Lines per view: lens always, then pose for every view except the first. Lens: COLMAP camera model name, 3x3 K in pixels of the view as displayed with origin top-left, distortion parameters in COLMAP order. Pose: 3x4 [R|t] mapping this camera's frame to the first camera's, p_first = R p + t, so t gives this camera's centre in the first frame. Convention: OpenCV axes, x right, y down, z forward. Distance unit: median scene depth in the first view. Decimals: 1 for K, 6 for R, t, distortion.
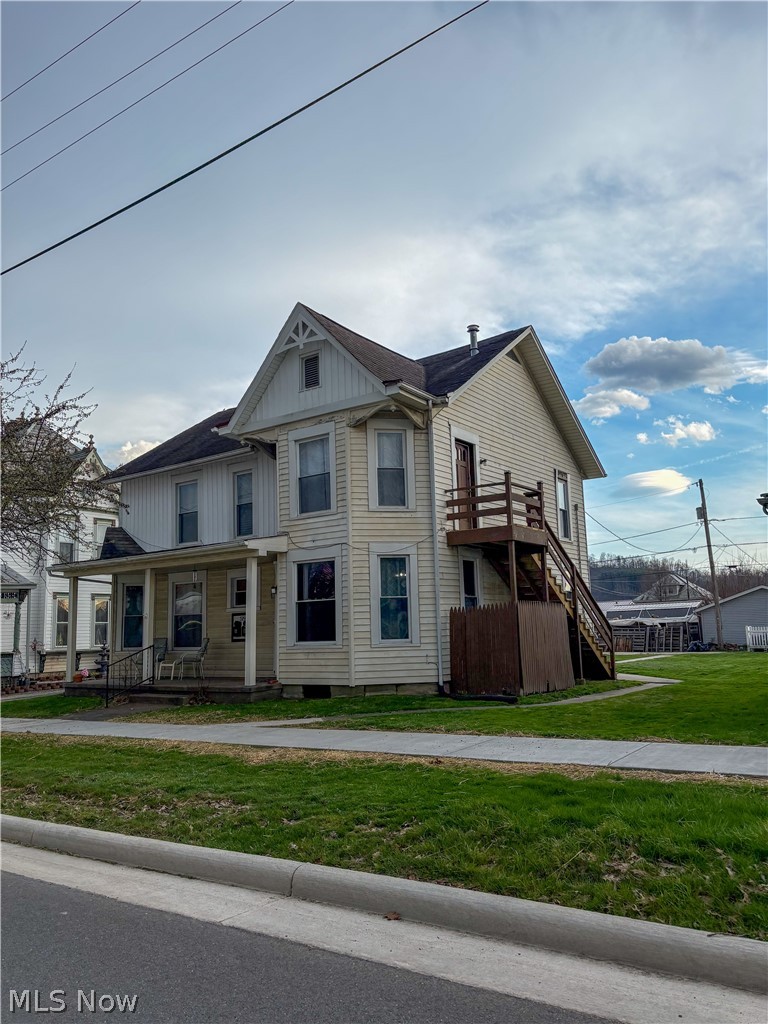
lens RADIAL K [[786.8, 0, 384.0], [0, 786.8, 512.0], [0, 0, 1]] dist [0.074359, -0.003374]
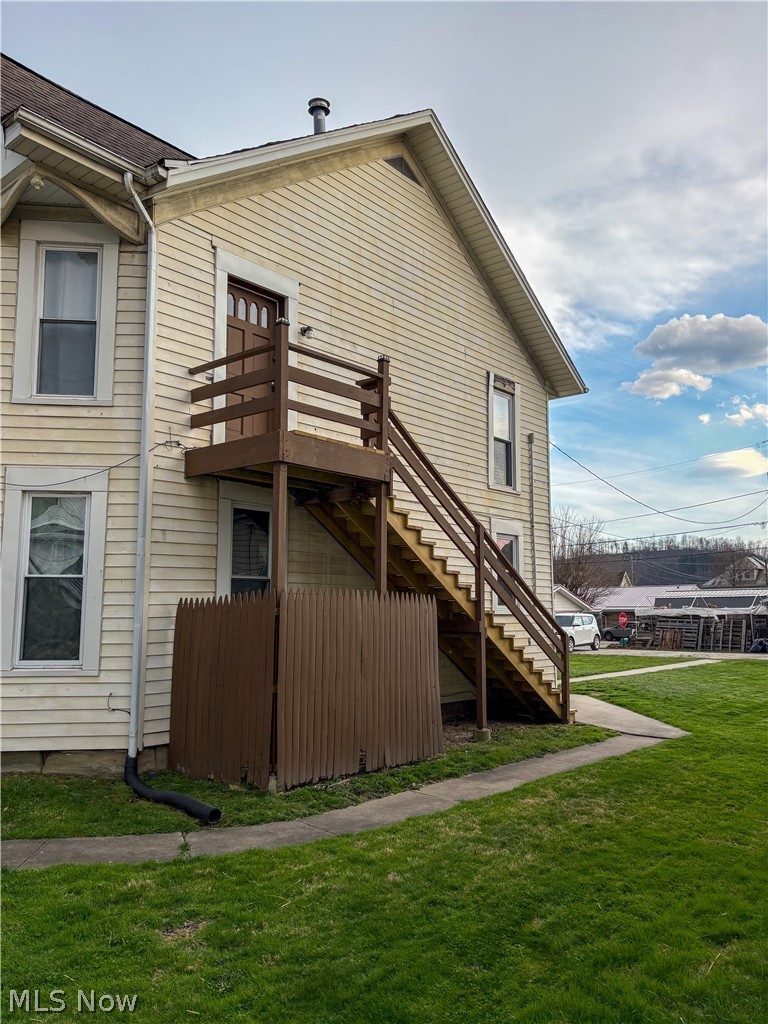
lens RADIAL K [[784.5, 0, 384.0], [0, 784.5, 512.0], [0, 0, 1]] dist [0.053098, -0.003955]
pose [[0.995191, 0.017815, -0.096317, 0.246898], [-0.014965, 0.999431, 0.030231, 0.046103], [0.096800, -0.028644, 0.994892, 0.483847]]
